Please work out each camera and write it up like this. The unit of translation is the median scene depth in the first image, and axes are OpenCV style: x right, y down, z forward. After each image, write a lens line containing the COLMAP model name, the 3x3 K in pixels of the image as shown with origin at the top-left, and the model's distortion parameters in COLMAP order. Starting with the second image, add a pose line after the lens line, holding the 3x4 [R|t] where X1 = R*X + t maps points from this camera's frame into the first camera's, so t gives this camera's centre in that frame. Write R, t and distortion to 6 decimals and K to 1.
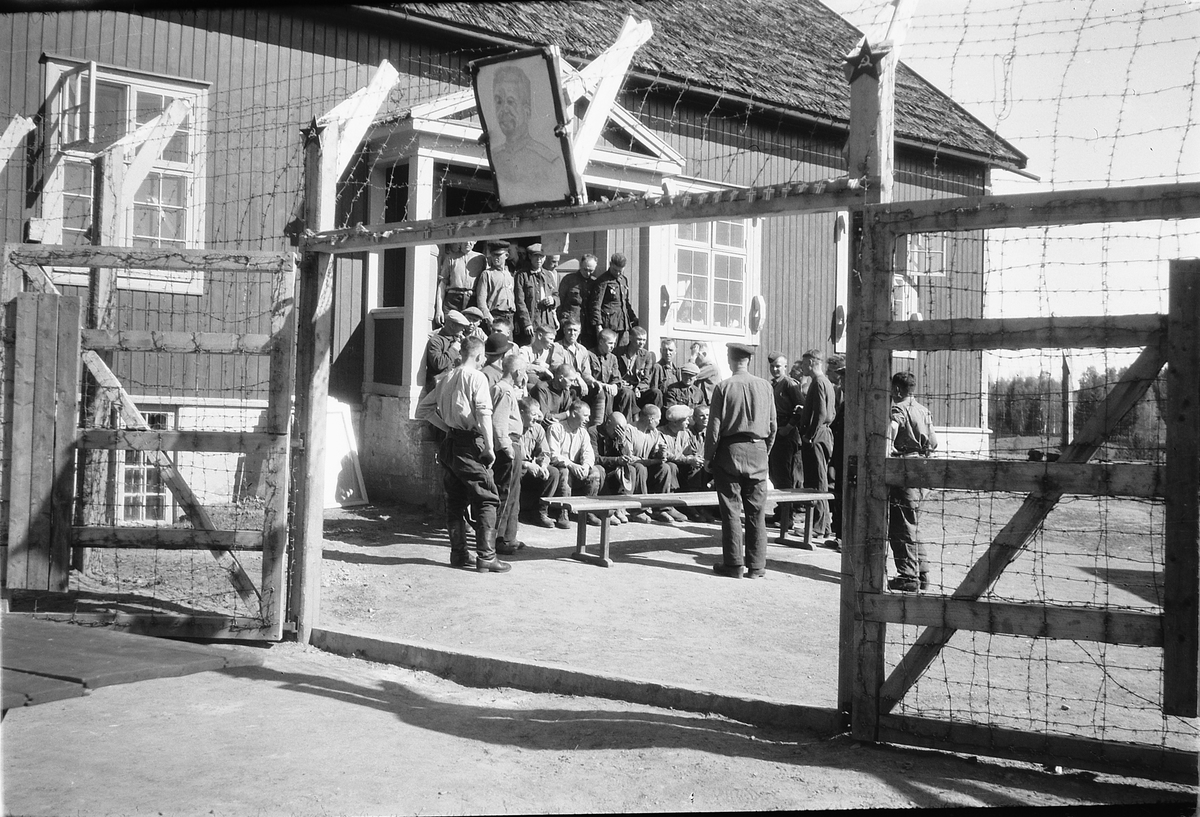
lens RADIAL K [[1327.4, 0, 601.8], [0, 1327.4, 434.8], [0, 0, 1]] dist [-0.013064, 0.004417]
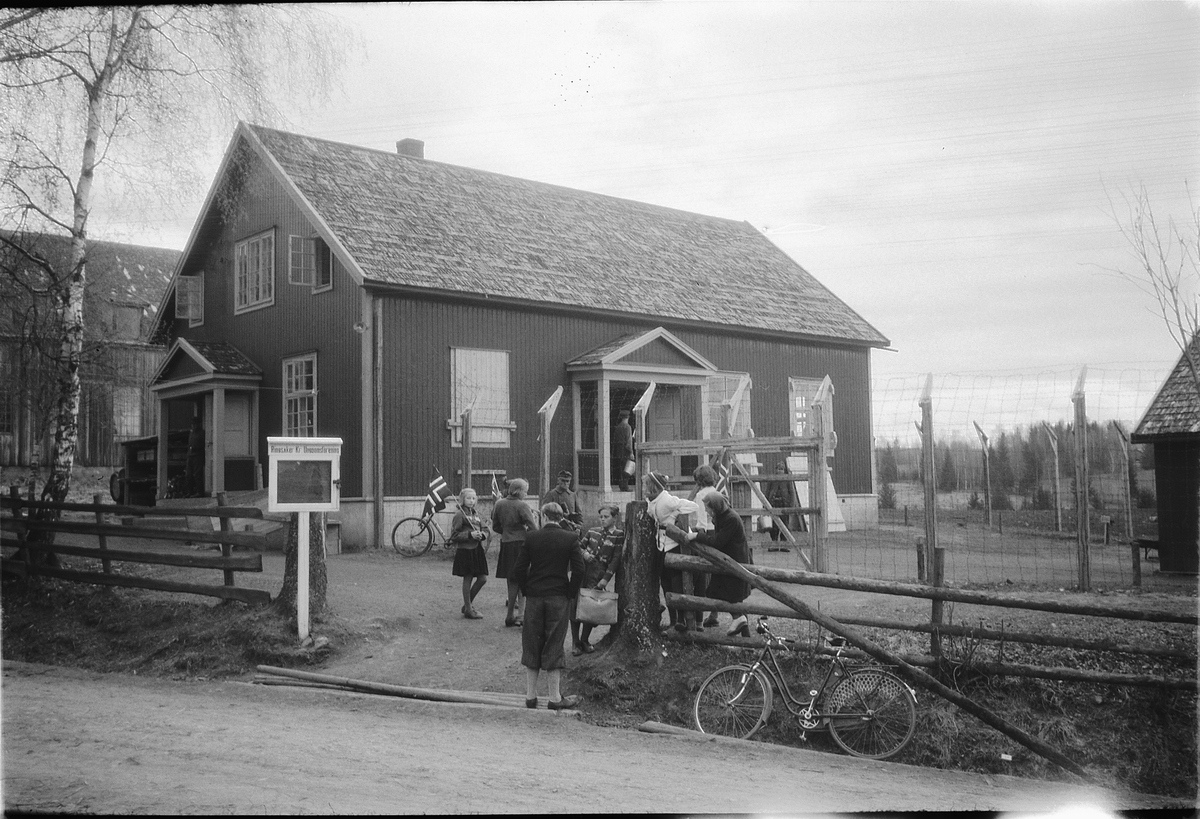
lens RADIAL K [[1327.4, 0, 601.8], [0, 1327.4, 435.8], [0, 0, 1]] dist [-0.013064, 0.004417]
pose [[0.997363, -0.036599, 0.062678, -0.604307], [0.040068, 0.997682, -0.055006, -0.000932], [-0.060519, 0.057372, 0.996517, -2.477638]]
